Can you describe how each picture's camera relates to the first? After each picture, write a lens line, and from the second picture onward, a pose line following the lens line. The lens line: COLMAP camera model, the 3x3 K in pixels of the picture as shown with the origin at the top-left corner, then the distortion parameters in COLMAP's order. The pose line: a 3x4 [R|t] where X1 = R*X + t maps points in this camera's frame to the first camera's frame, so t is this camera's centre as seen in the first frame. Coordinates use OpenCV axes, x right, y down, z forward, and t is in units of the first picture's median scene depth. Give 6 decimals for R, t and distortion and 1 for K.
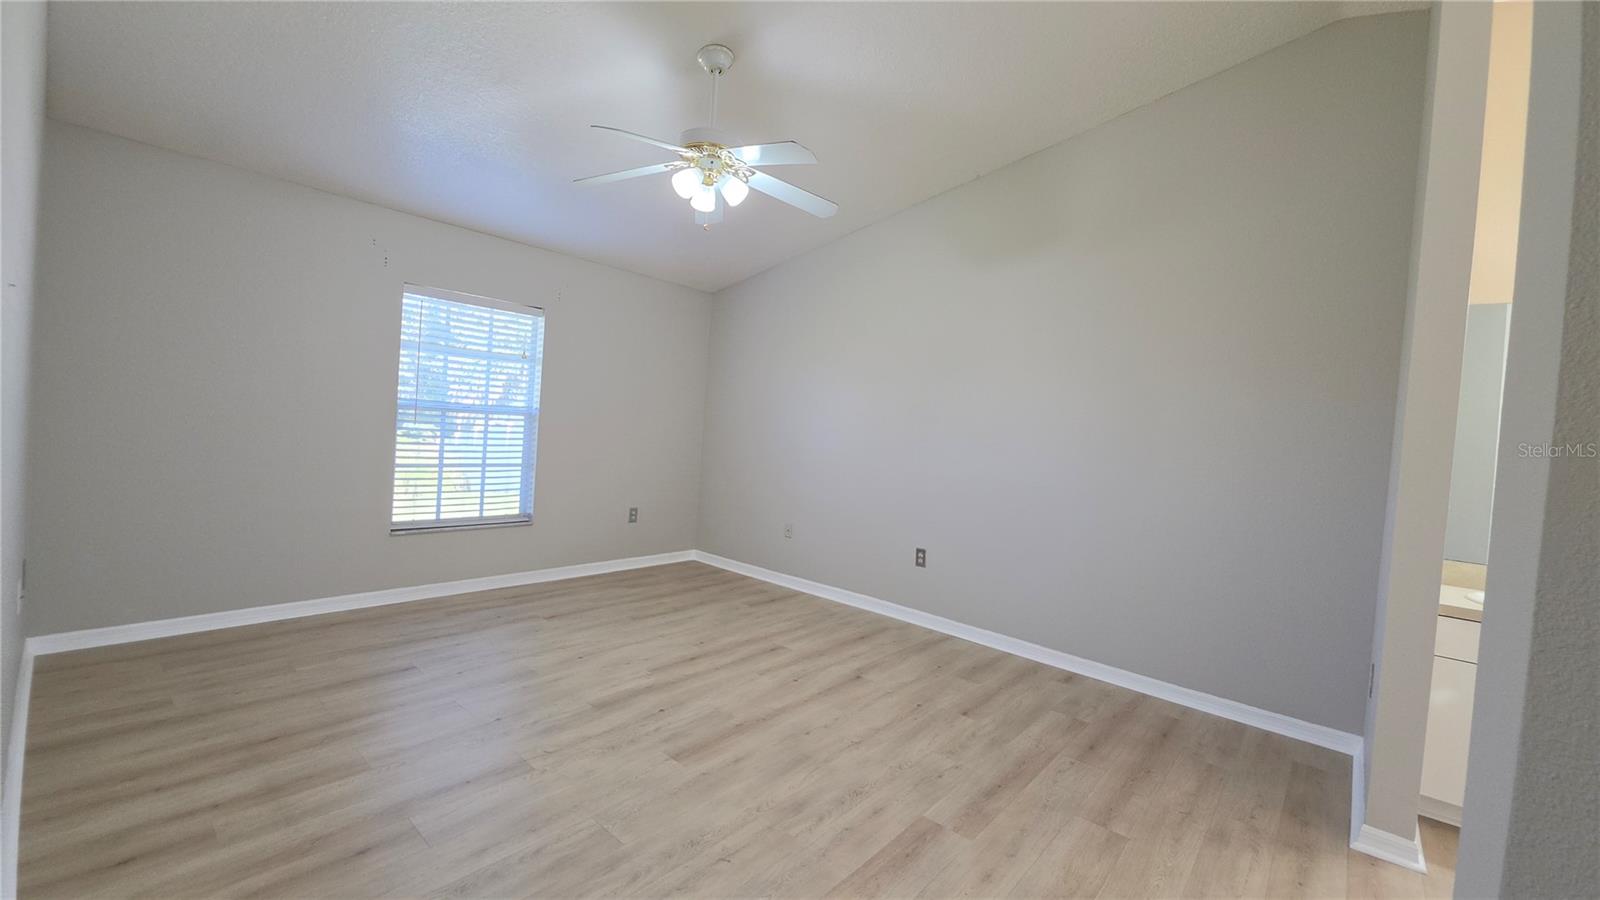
lens RADIAL K [[635.7, 0, 793.4], [0, 635.7, 442.7], [0, 0, 1]] dist [0.007867, -0.000168]
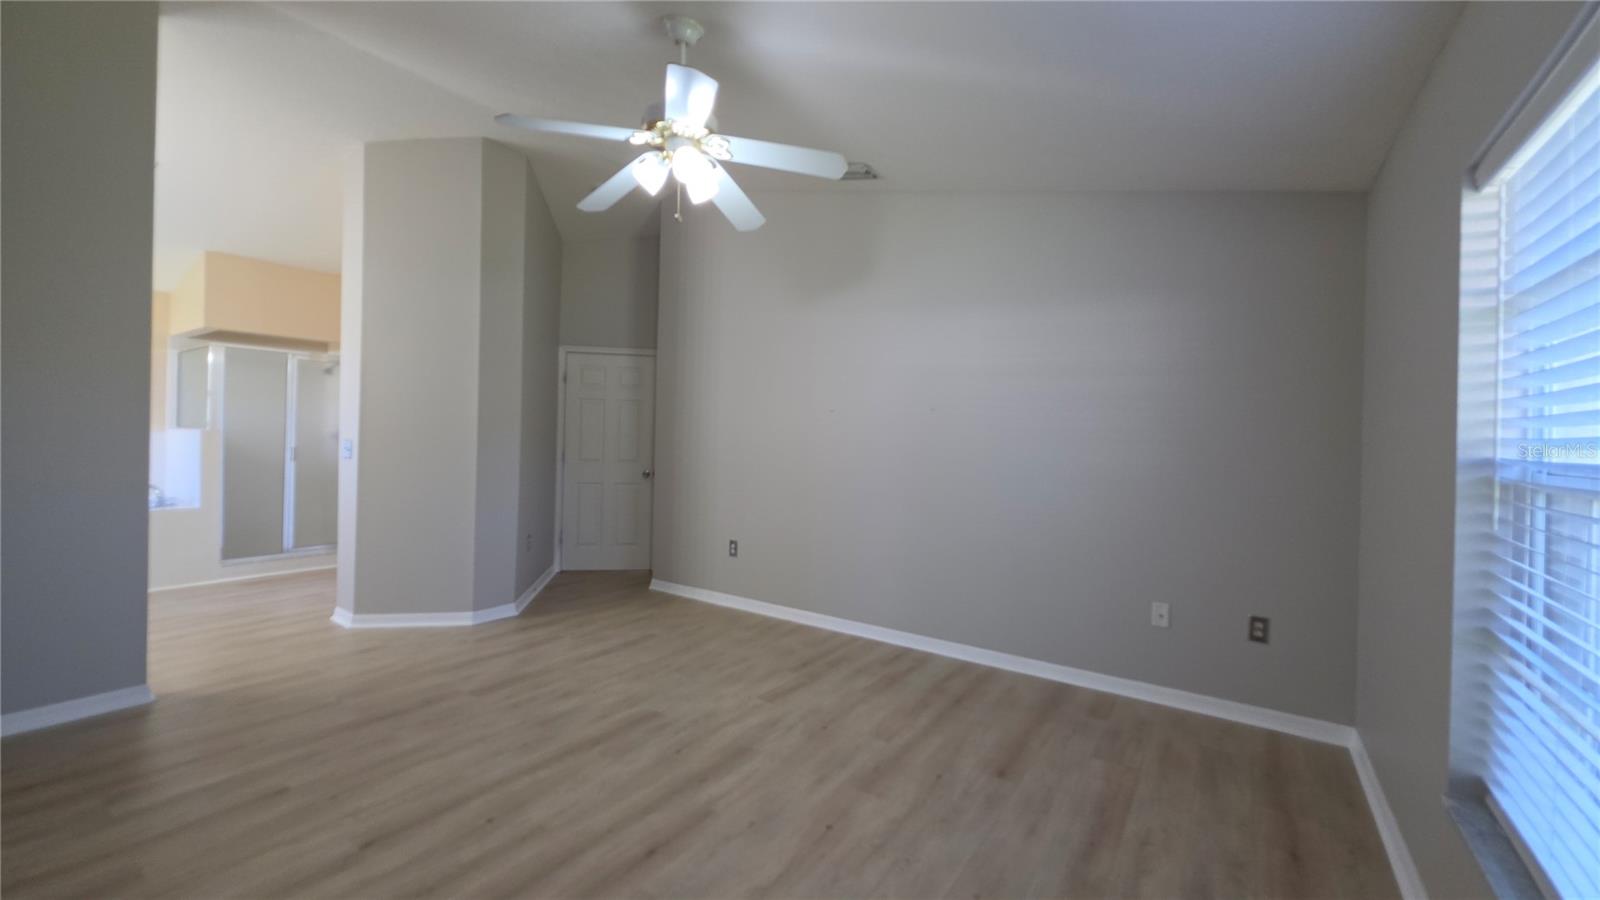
lens RADIAL K [[632.6, 0, 797.2], [0, 632.6, 443.1], [0, 0, 1]] dist [0.008700, -0.006927]
pose [[-0.989405, -0.091520, -0.112702, -0.198630], [-0.095364, 0.995014, 0.029195, -0.064287], [0.109468, 0.039633, -0.993200, 1.643630]]
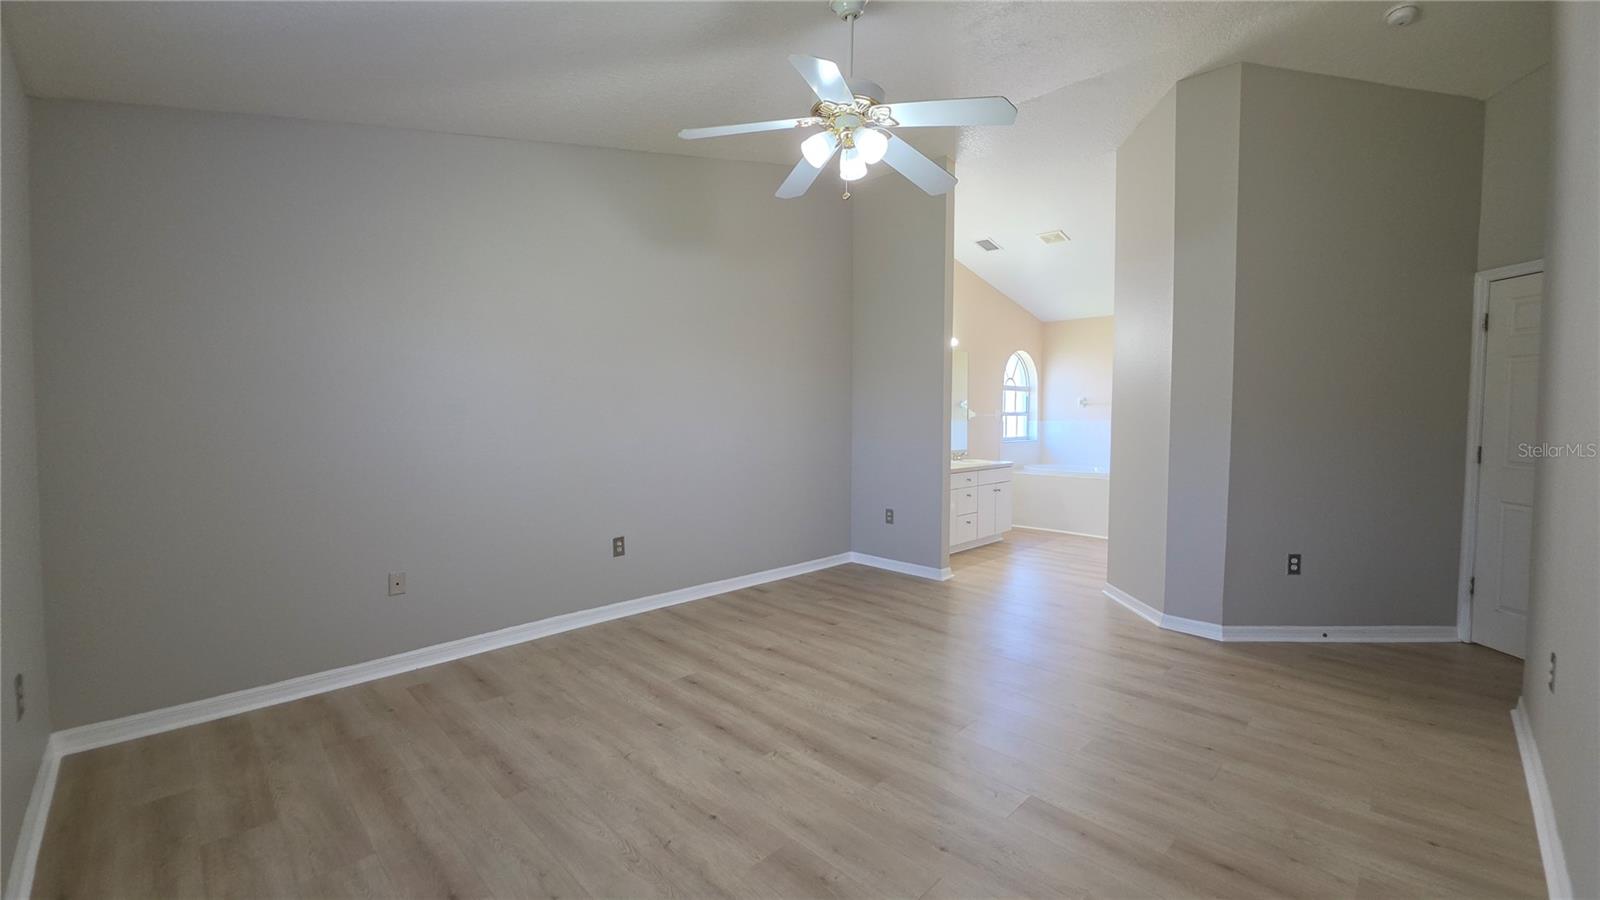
lens RADIAL K [[632.6, 0, 797.2], [0, 632.6, 443.1], [0, 0, 1]] dist [0.008700, -0.006927]
pose [[0.069851, -0.112284, 0.991218, -0.909612], [0.029223, 0.993449, 0.110478, -0.087697], [-0.997129, 0.021249, 0.072675, 0.882152]]
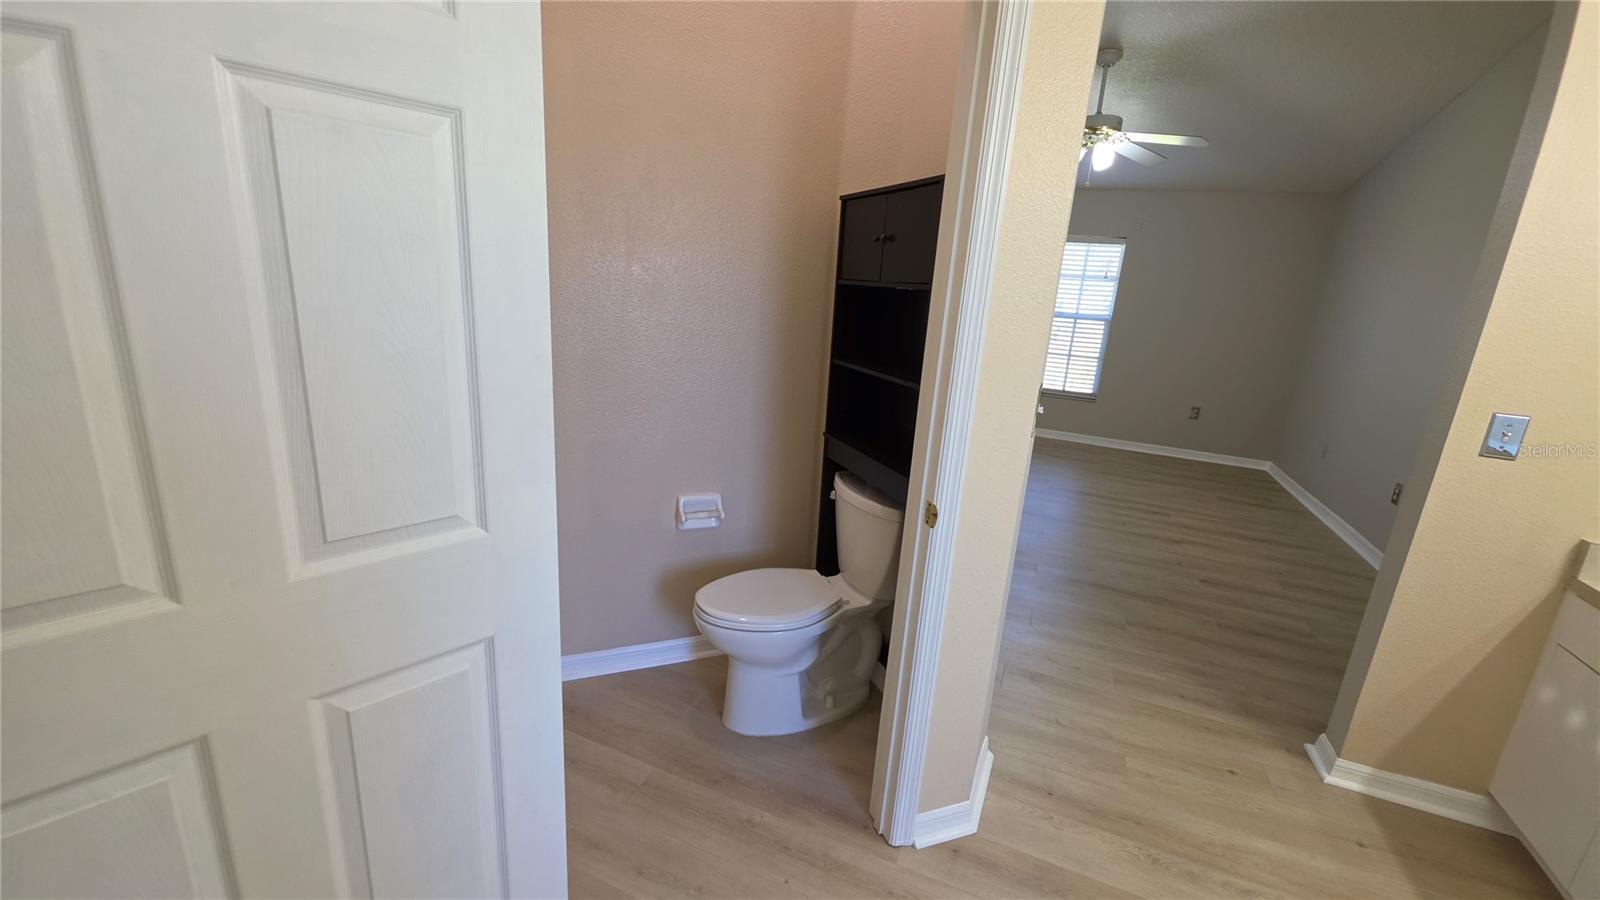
lens RADIAL K [[631.1, 0, 808.5], [0, 631.1, 442.4], [0, 0, 1]] dist [-0.008019, 0.000039]
pose [[0.326991, 0.191864, -0.925346, 0.949804], [-0.072087, 0.981385, 0.178010, 0.023285], [0.942274, 0.008498, 0.334735, -0.057775]]
